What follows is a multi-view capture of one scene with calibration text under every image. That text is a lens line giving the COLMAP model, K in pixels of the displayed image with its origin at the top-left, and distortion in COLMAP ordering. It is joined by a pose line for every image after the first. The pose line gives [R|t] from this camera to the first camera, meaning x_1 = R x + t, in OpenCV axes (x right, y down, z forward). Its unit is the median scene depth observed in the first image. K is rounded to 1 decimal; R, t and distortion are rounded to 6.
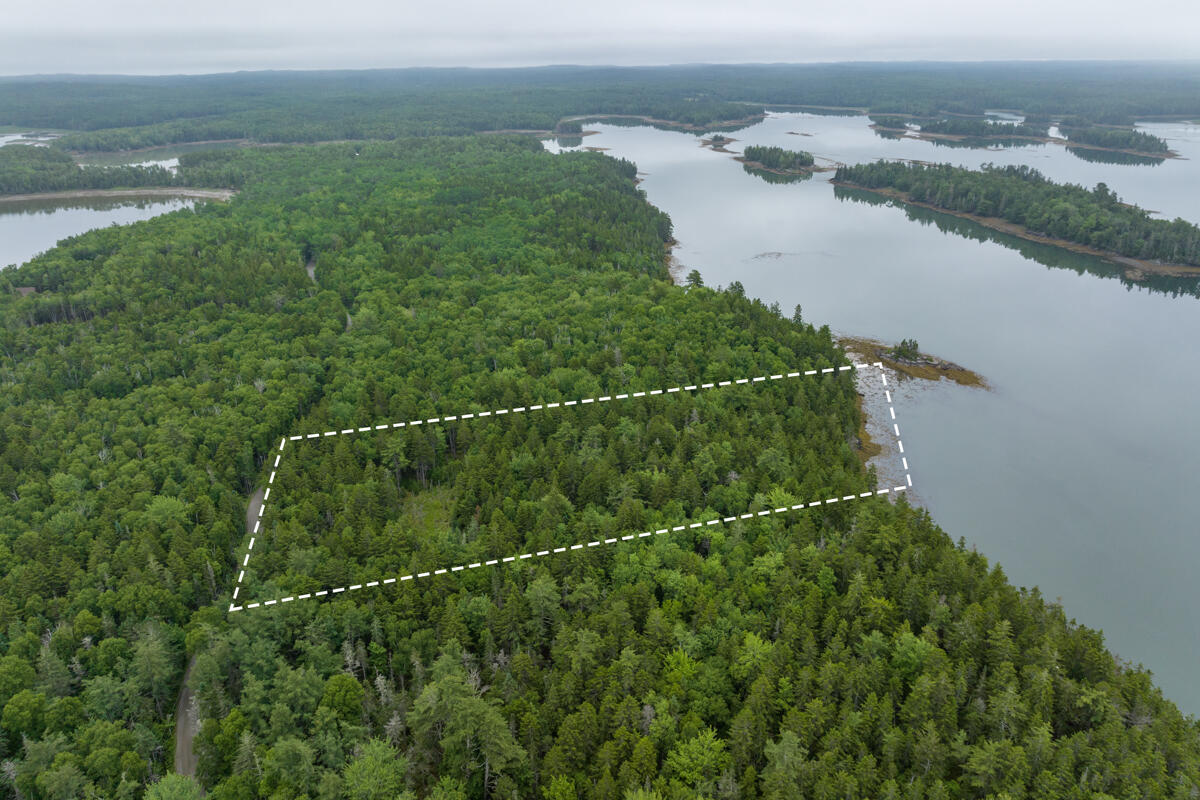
lens RADIAL K [[843.4, 0, 600.0], [0, 843.4, 400.0], [0, 0, 1]] dist [-0.035907, 0.023755]
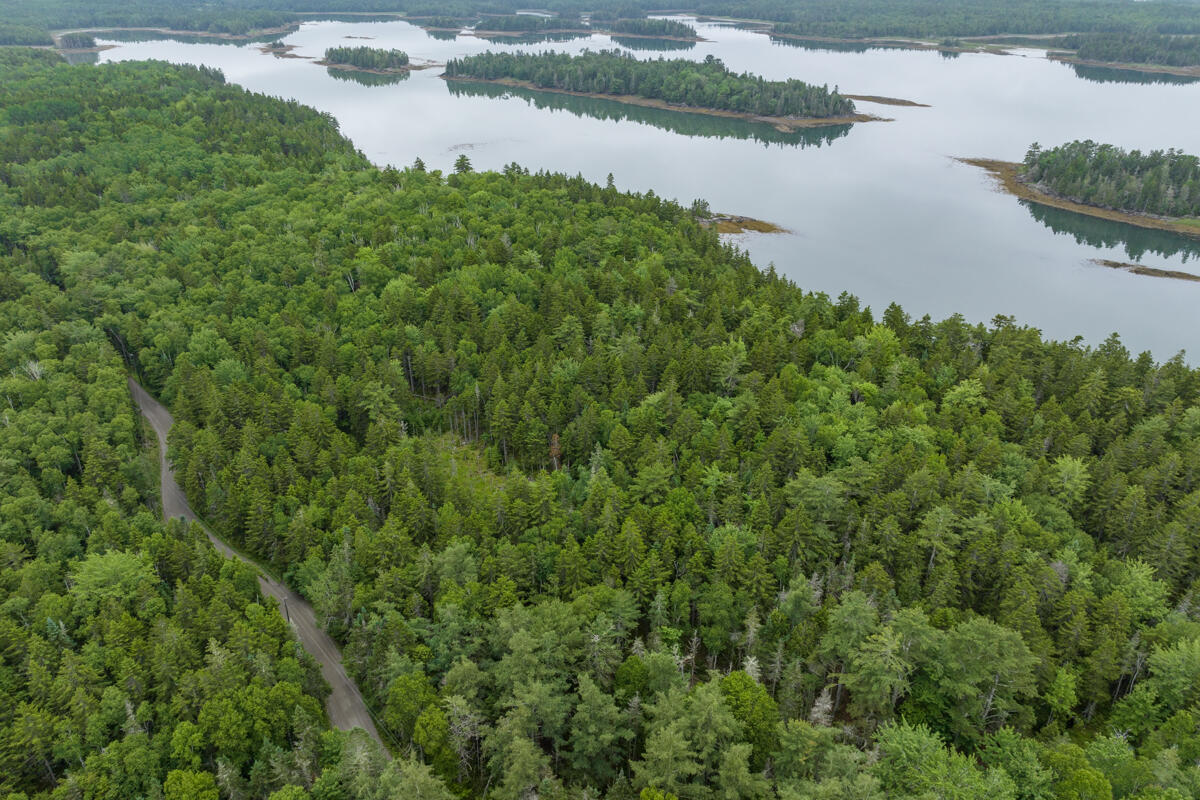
lens RADIAL K [[843.4, 0, 600.0], [0, 843.4, 400.0], [0, 0, 1]] dist [-0.035907, 0.023755]
pose [[0.850861, -0.237623, 0.468584, -0.108689], [0.196048, 0.971055, 0.136445, -0.000061], [-0.487443, -0.024231, 0.872818, 0.080227]]
